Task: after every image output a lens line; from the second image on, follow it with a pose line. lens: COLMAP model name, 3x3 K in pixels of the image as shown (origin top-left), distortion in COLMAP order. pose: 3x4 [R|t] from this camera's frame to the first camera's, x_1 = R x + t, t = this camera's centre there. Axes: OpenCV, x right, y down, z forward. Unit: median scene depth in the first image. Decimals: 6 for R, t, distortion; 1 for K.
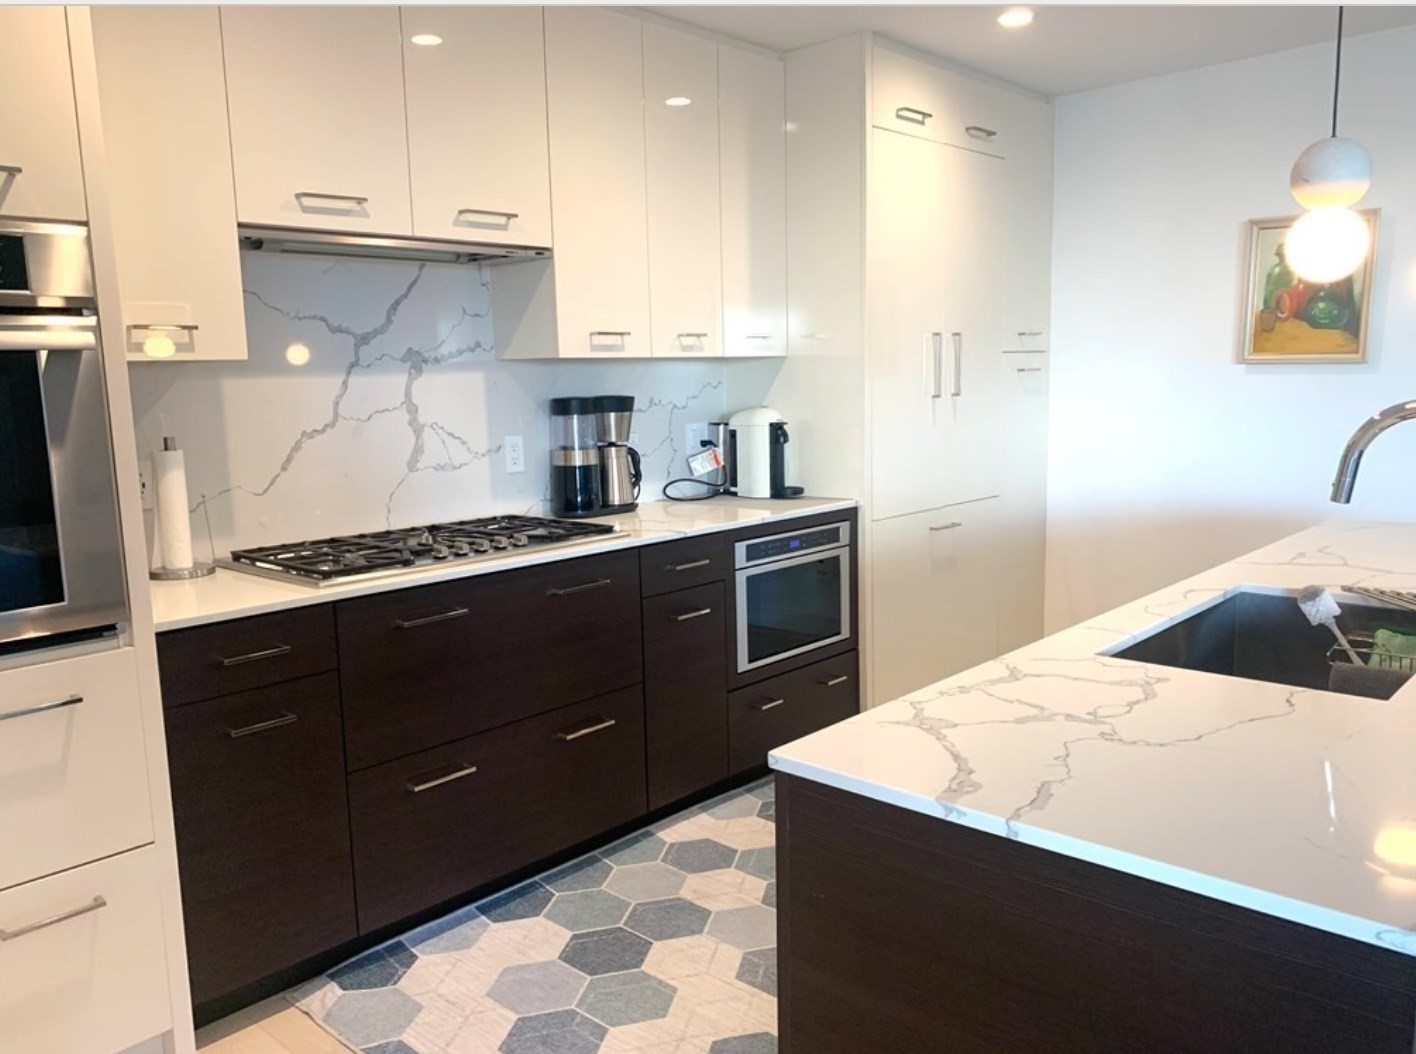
lens RADIAL K [[1107.0, 0, 688.1], [0, 1107.0, 547.2], [0, 0, 1]] dist [0.043323, -0.042251]
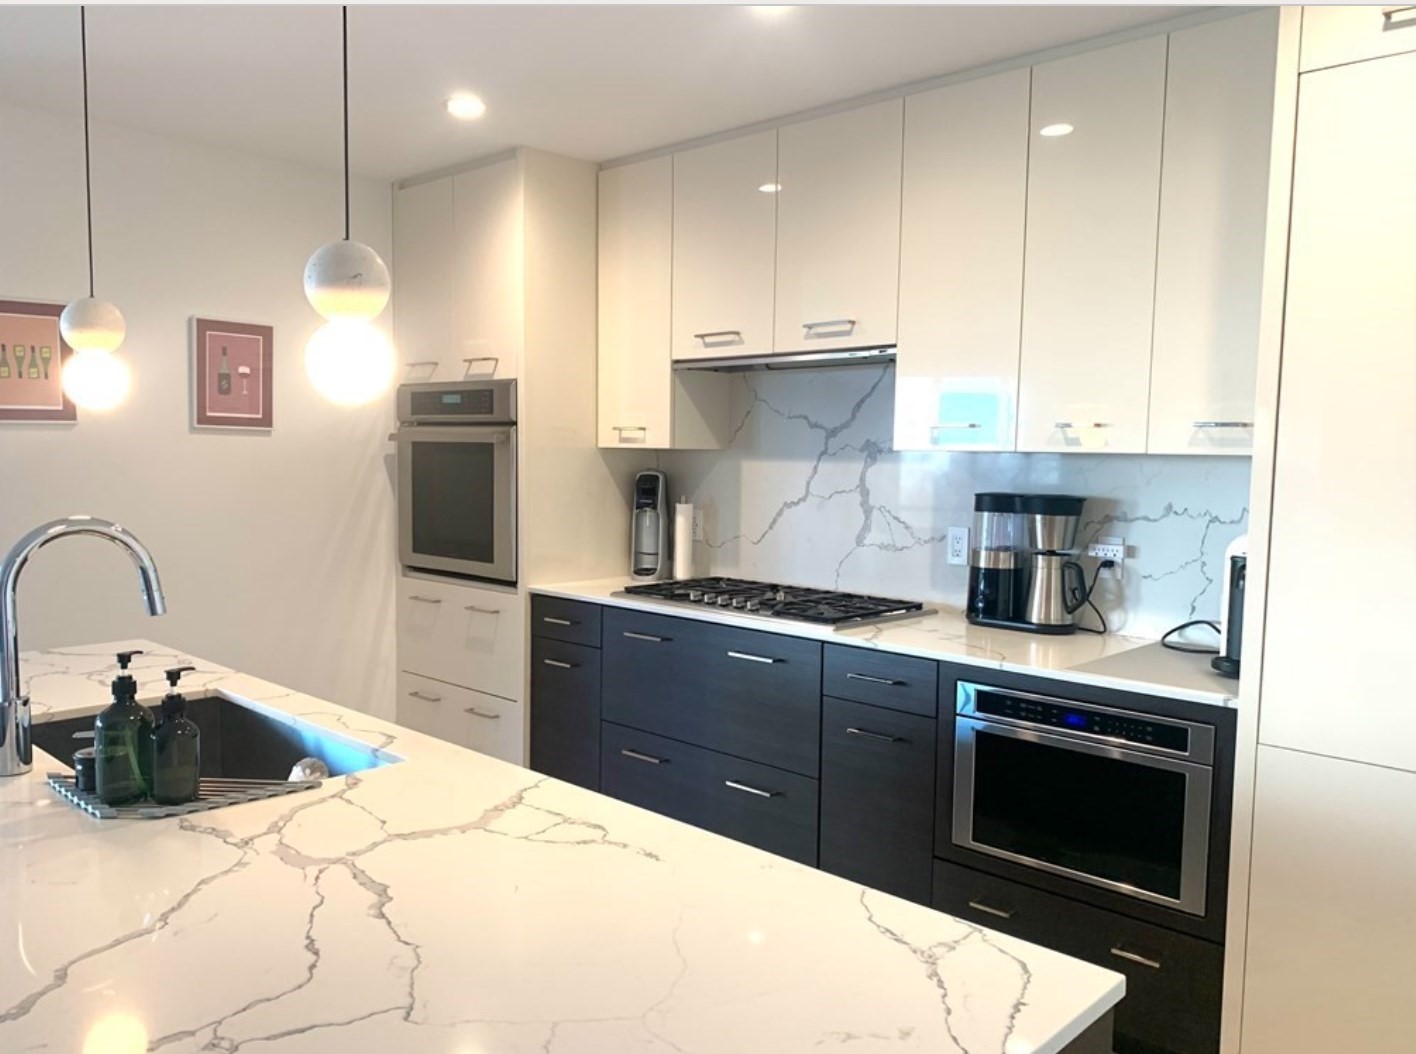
lens RADIAL K [[1107.0, 0, 711.9], [0, 1107.0, 537.7], [0, 0, 1]] dist [0.043323, -0.042251]
pose [[-0.010495, 0.102805, -0.994646, 0.897234], [-0.168146, 0.980355, 0.103103, -0.170058], [0.985706, 0.168328, 0.006997, 0.845465]]
